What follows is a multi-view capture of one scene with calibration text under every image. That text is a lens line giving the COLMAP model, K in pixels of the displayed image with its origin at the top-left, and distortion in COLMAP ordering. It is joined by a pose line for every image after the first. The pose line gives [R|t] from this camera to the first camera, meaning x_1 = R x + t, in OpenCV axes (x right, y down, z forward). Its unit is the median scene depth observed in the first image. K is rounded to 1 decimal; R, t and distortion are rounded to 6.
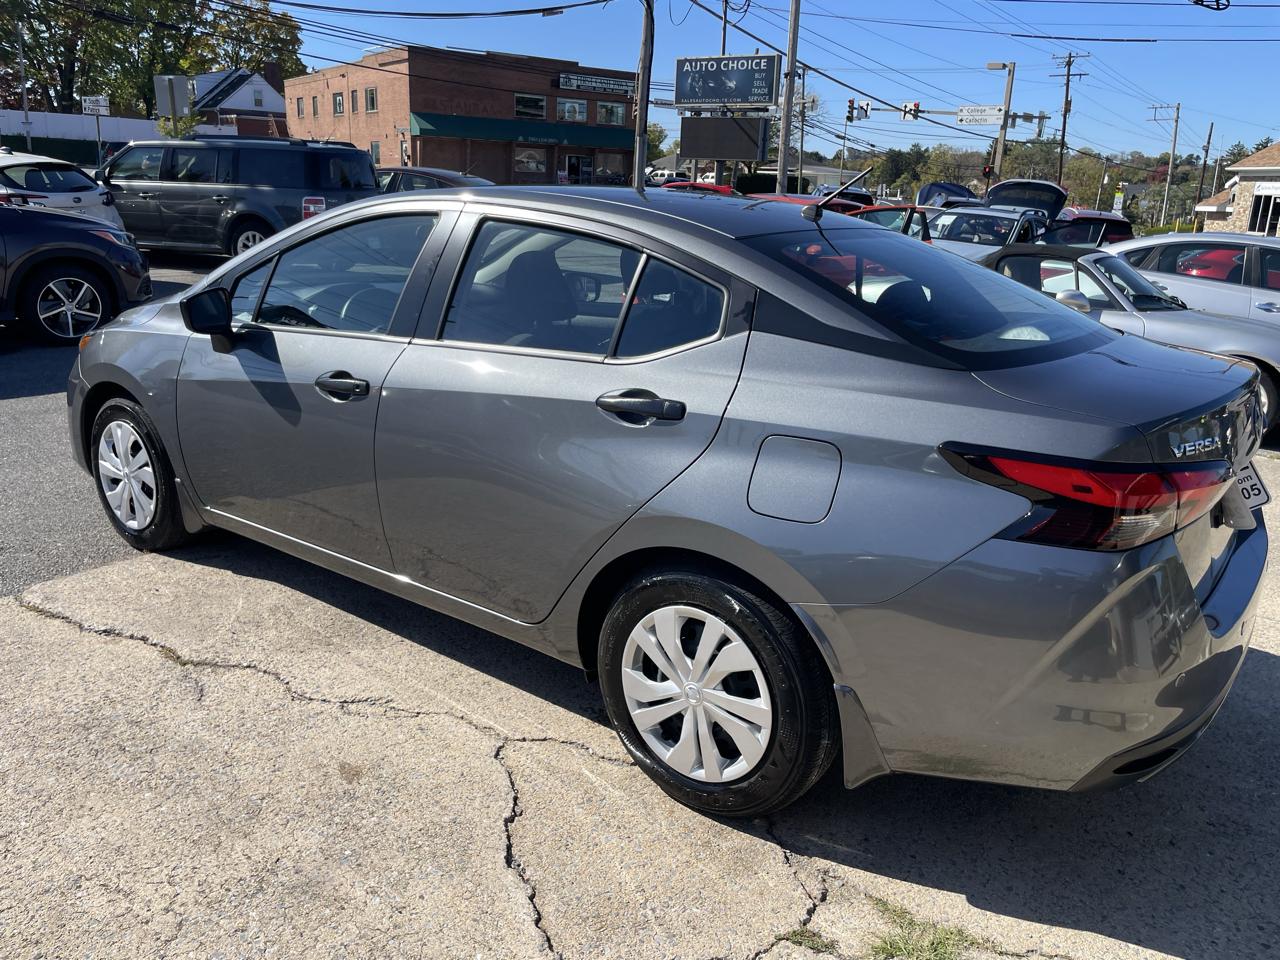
lens RADIAL K [[961.0, 0, 643.6], [0, 961.0, 462.4], [0, 0, 1]] dist [0.089177, -0.117939]
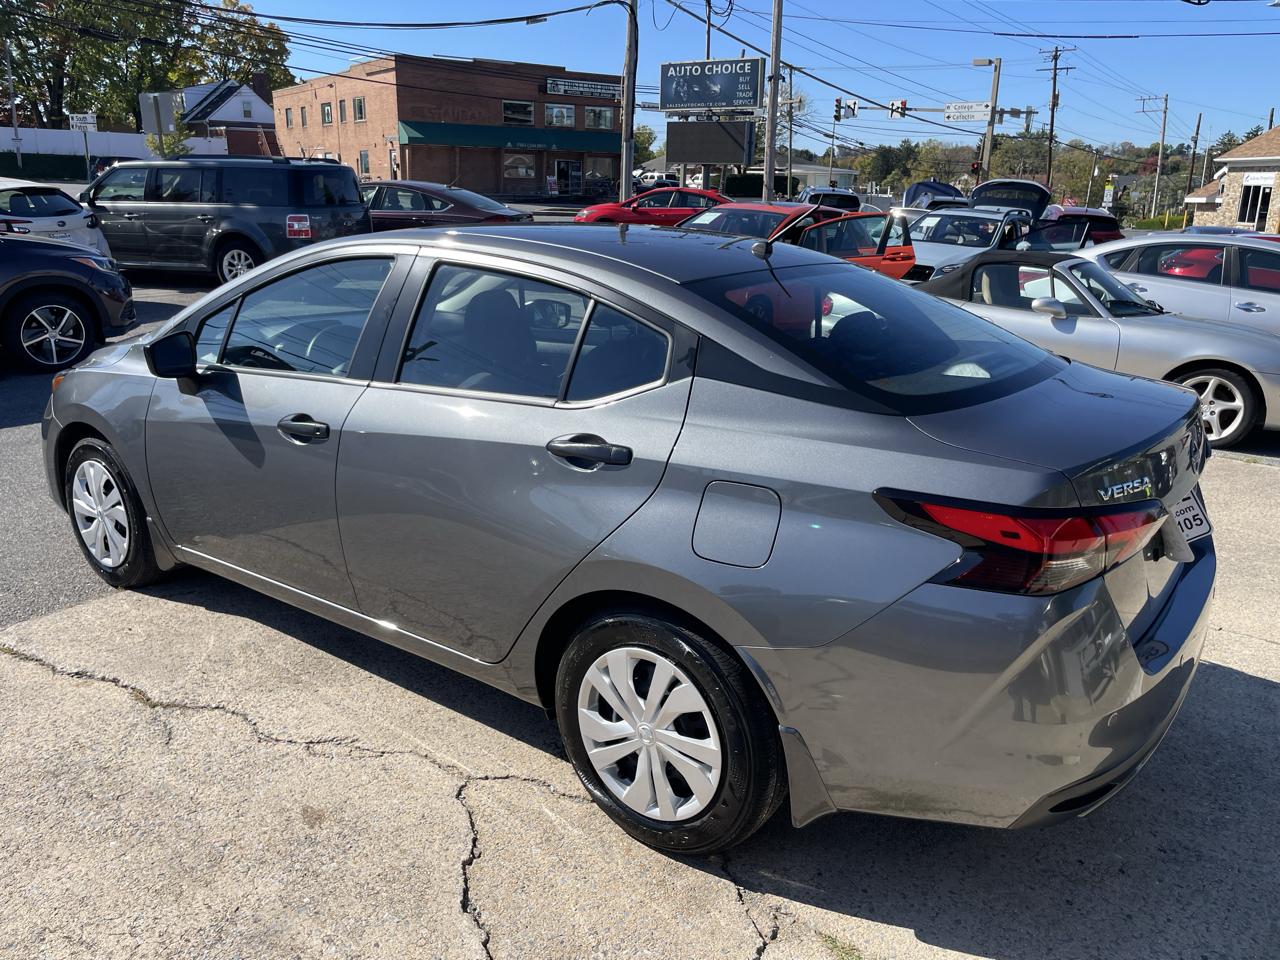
lens RADIAL K [[961.6, 0, 639.7], [0, 961.6, 460.9], [0, 0, 1]] dist [0.087661, -0.116520]
pose [[0.999778, -0.020955, -0.001997, 0.016927], [0.020952, 0.999779, -0.001675, -0.014747], [0.002031, 0.001633, 0.999997, -0.005536]]
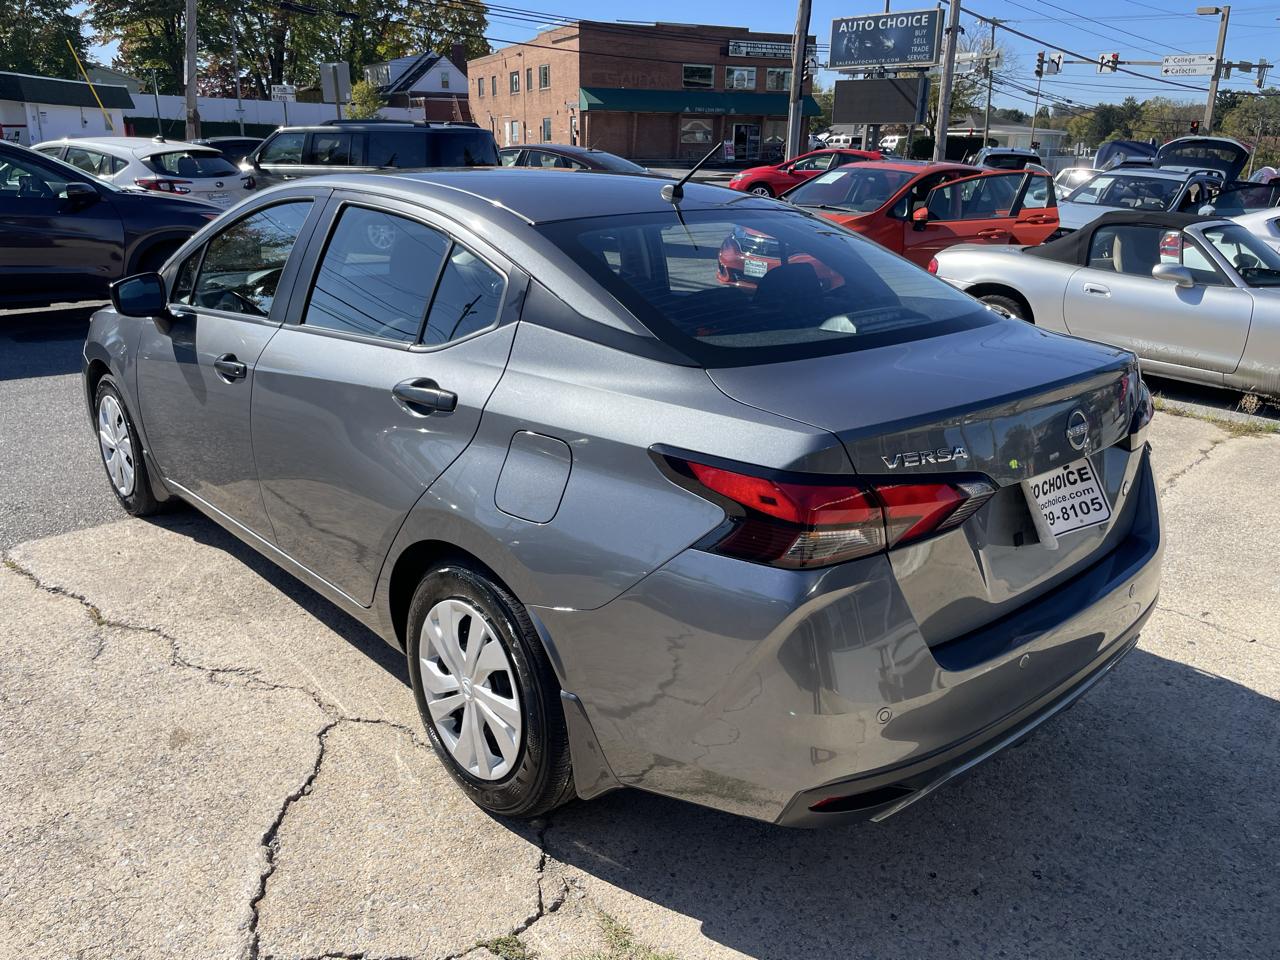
lens RADIAL K [[961.0, 0, 643.6], [0, 961.0, 462.4], [0, 0, 1]] dist [0.089177, -0.117939]
pose [[0.982208, 0.031035, -0.185213, 0.130437], [-0.025707, 0.999186, 0.031099, -0.008836], [0.186027, -0.025785, 0.982206, 0.021954]]
